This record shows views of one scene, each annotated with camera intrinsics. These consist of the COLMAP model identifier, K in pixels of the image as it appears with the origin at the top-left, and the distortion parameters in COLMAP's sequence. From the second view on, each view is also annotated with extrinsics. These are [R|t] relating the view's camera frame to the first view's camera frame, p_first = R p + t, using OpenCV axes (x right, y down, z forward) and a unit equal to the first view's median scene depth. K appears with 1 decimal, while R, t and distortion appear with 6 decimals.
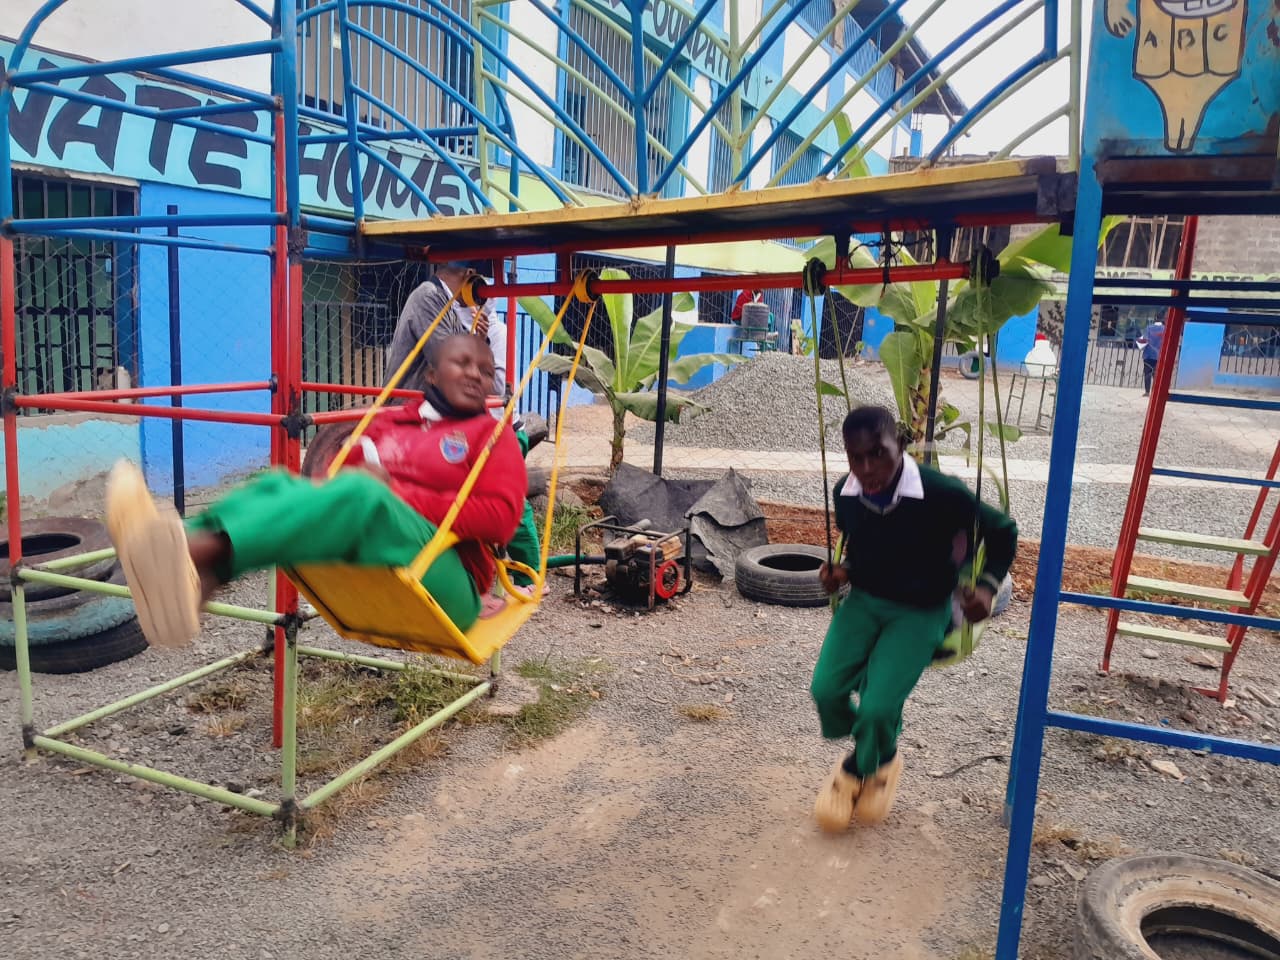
lens RADIAL K [[973.0, 0, 640.0], [0, 973.0, 480.0], [0, 0, 1]] dist [-0.001875, -0.000478]
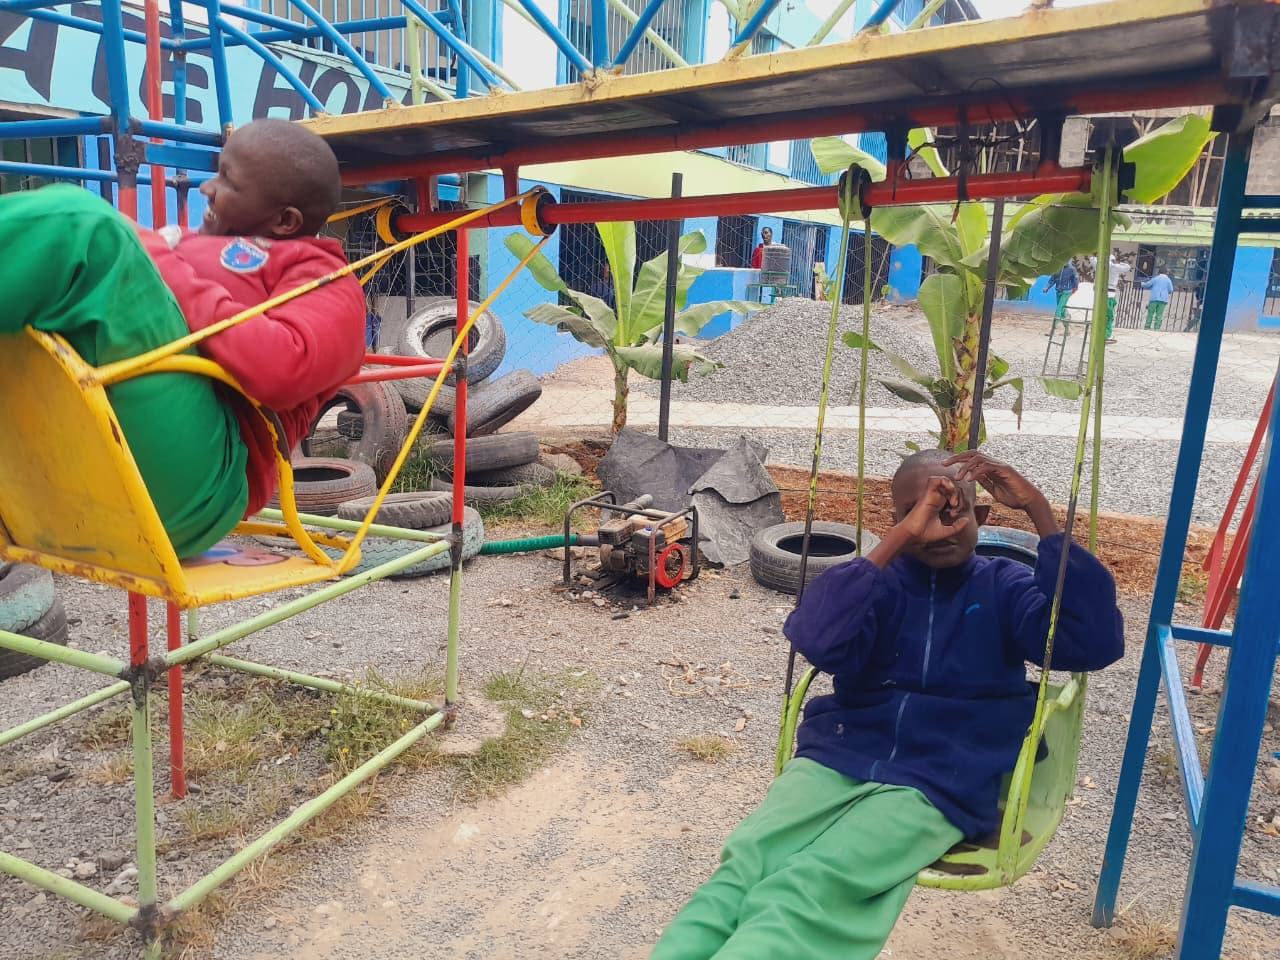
lens RADIAL K [[980.4, 0, 620.2], [0, 980.4, 476.3], [0, 0, 1]] dist [-0.002884, -0.006572]
pose [[0.999196, -0.002837, -0.040002, 0.018385], [0.004774, 0.998816, 0.048423, -0.019566], [0.039817, -0.048575, 0.998026, 0.134411]]
